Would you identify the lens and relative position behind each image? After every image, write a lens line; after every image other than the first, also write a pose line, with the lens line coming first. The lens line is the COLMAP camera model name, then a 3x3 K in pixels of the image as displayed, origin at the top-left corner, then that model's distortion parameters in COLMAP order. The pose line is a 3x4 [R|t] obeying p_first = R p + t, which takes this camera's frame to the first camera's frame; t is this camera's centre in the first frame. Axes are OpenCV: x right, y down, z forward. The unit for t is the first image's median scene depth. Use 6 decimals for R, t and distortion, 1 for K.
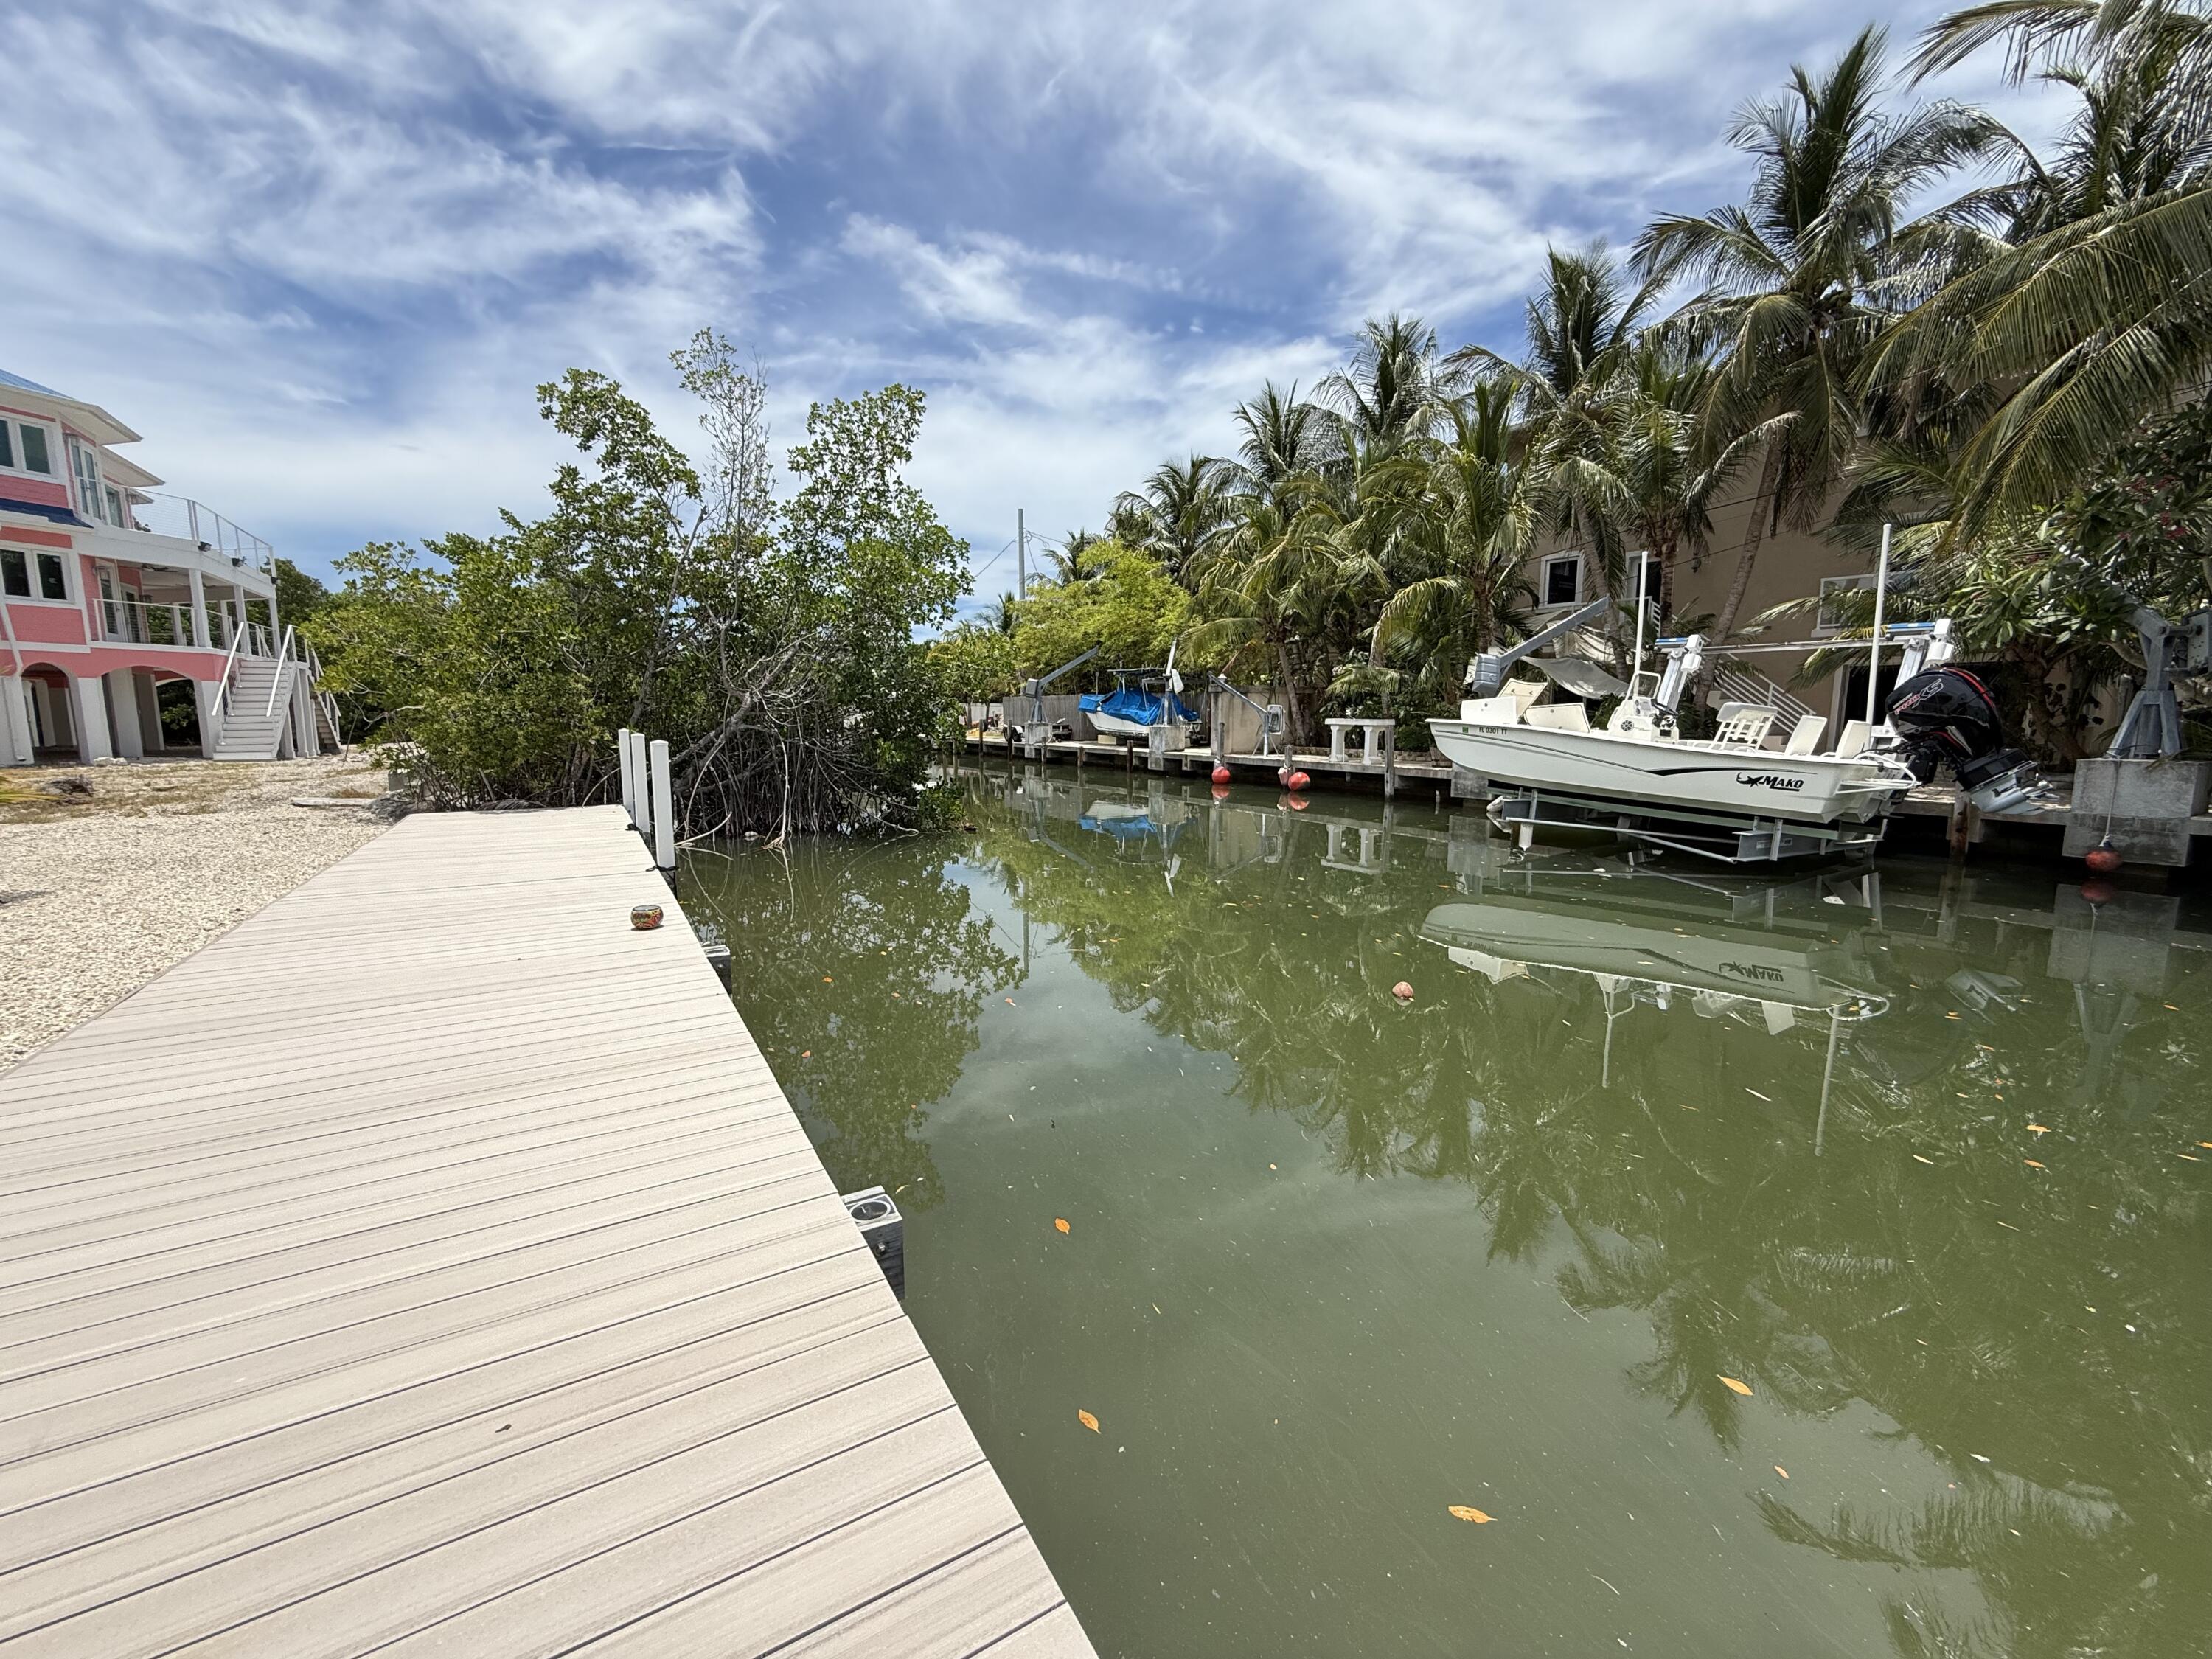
lens RADIAL K [[868.5, 0, 1106.0], [0, 868.5, 829.5], [0, 0, 1]] dist [0.000113, 0.000007]
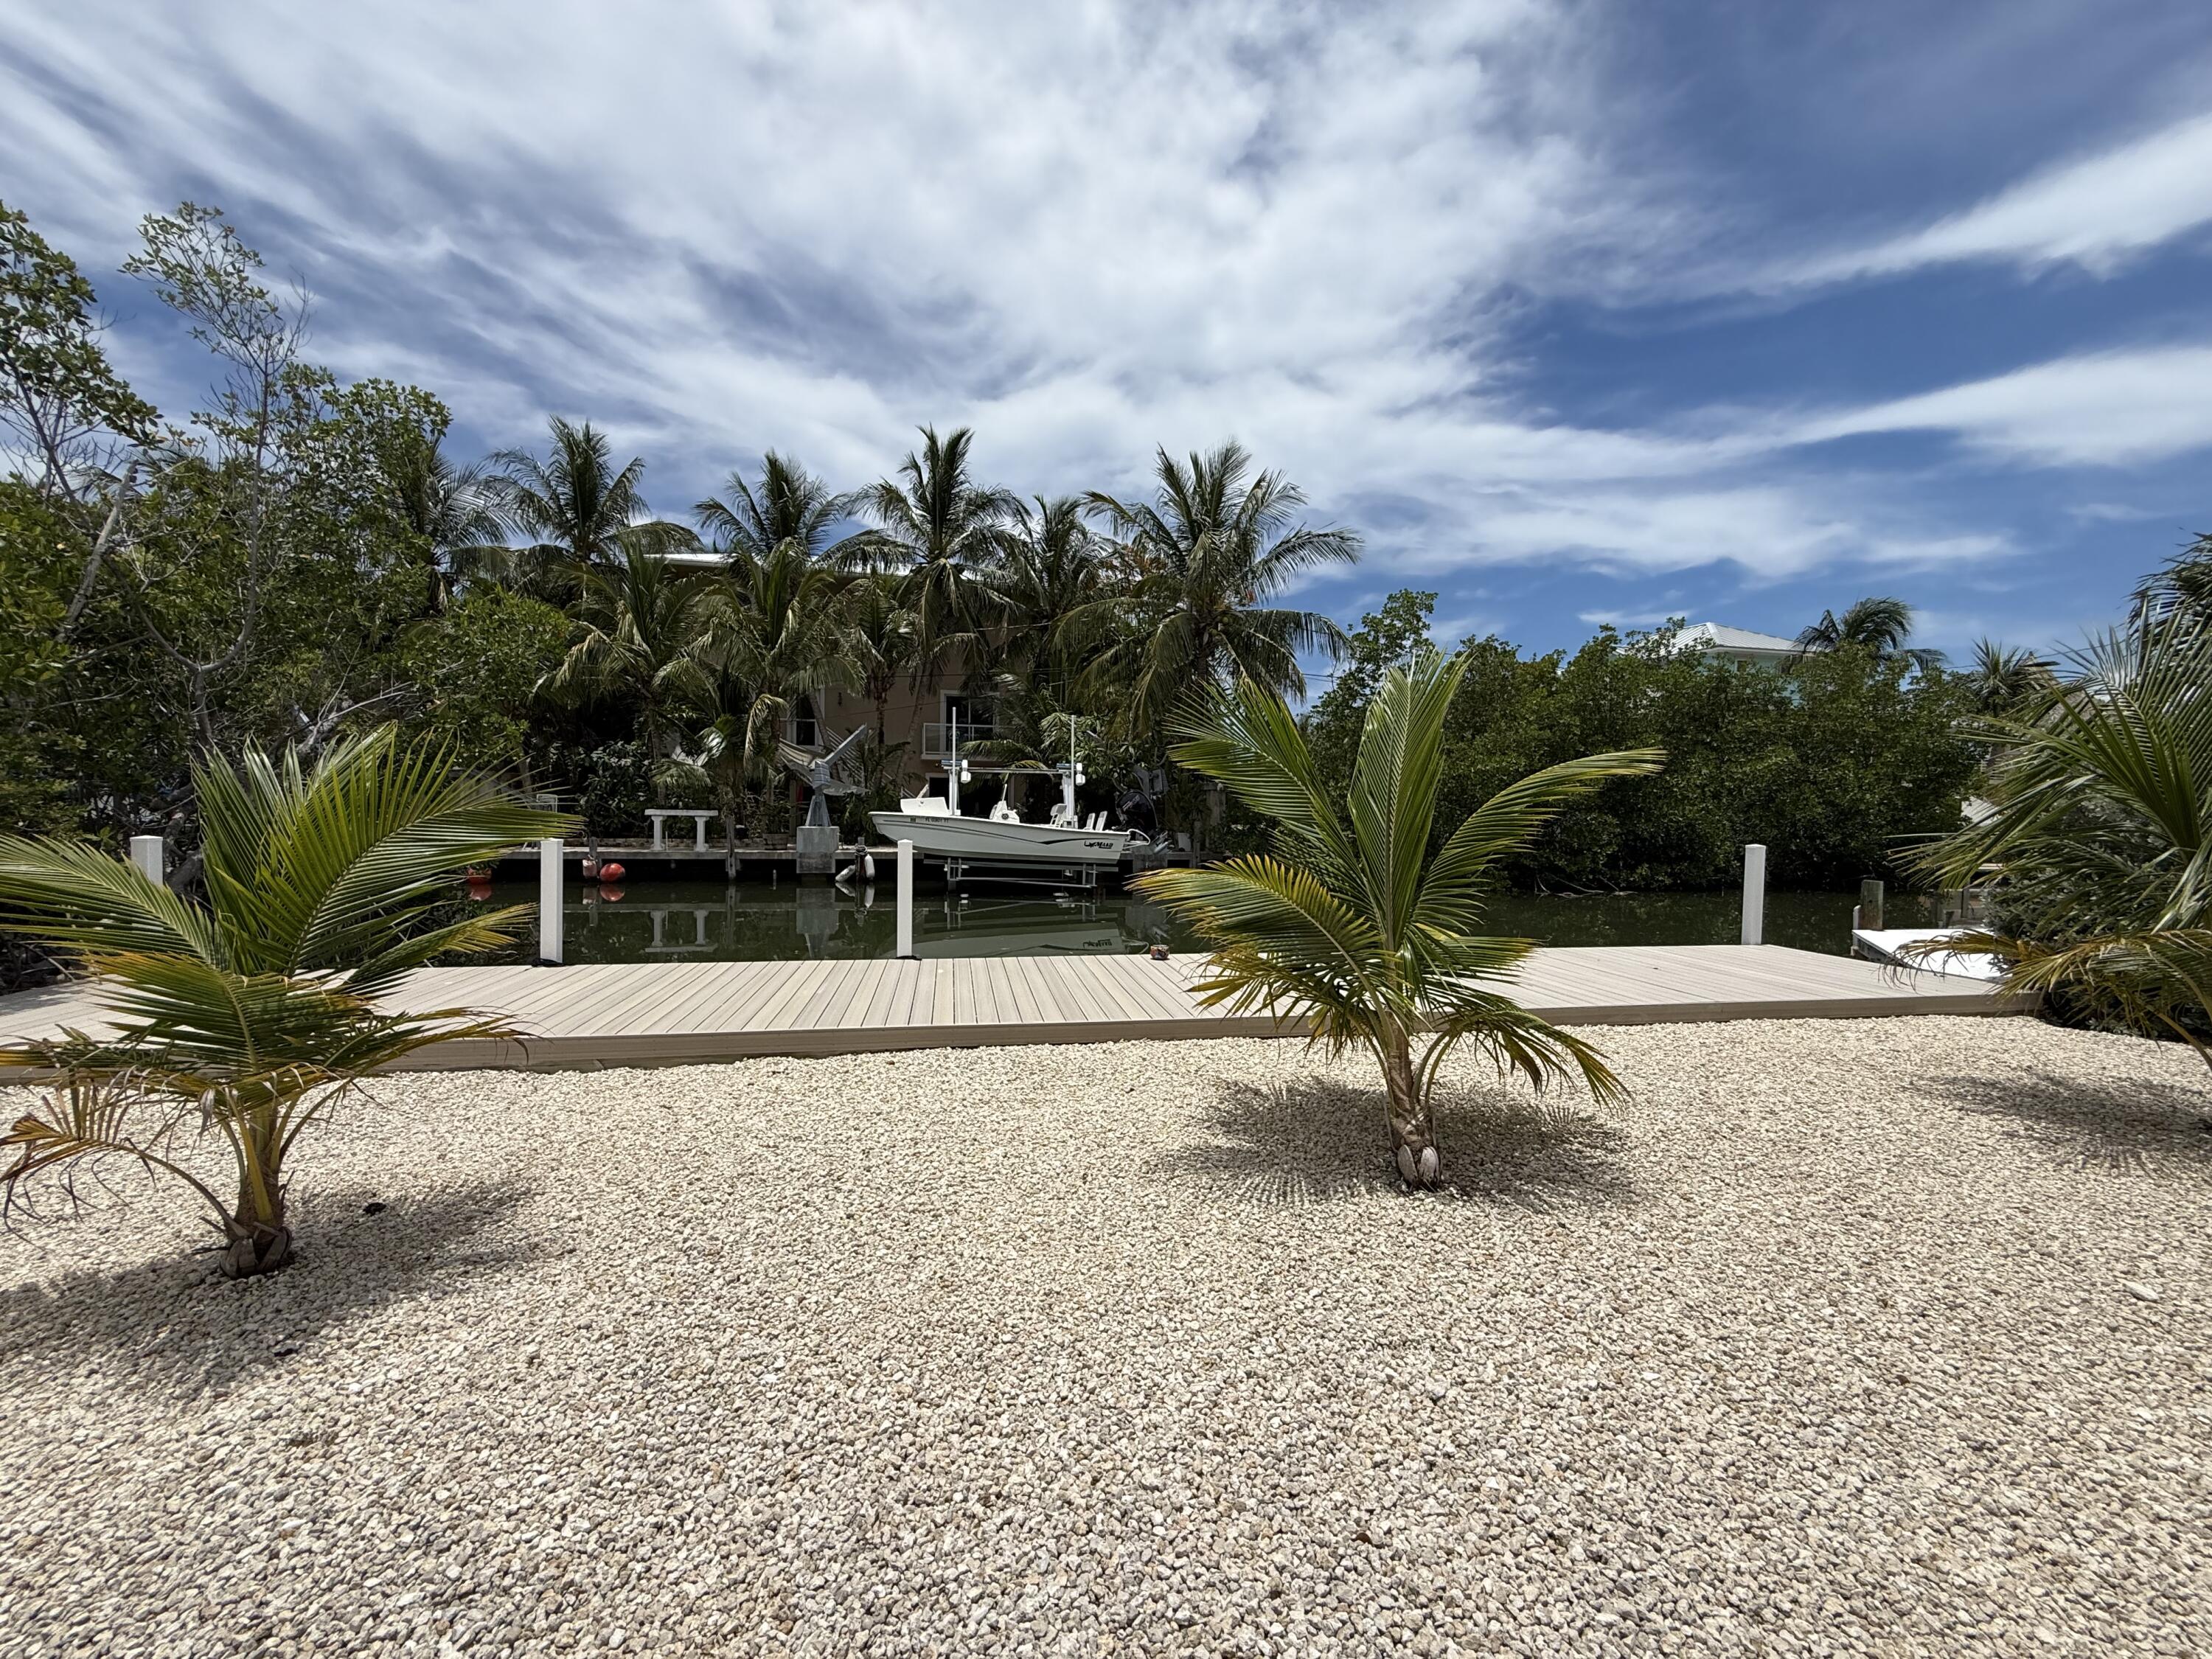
lens RADIAL K [[868.5, 0, 1106.0], [0, 868.5, 829.5], [0, 0, 1]] dist [0.000113, 0.000007]
pose [[0.348980, -0.019882, 0.936919, -0.545134], [0.111316, 0.993576, -0.020379, -0.023825], [-0.930495, 0.111406, 0.348951, 0.147615]]
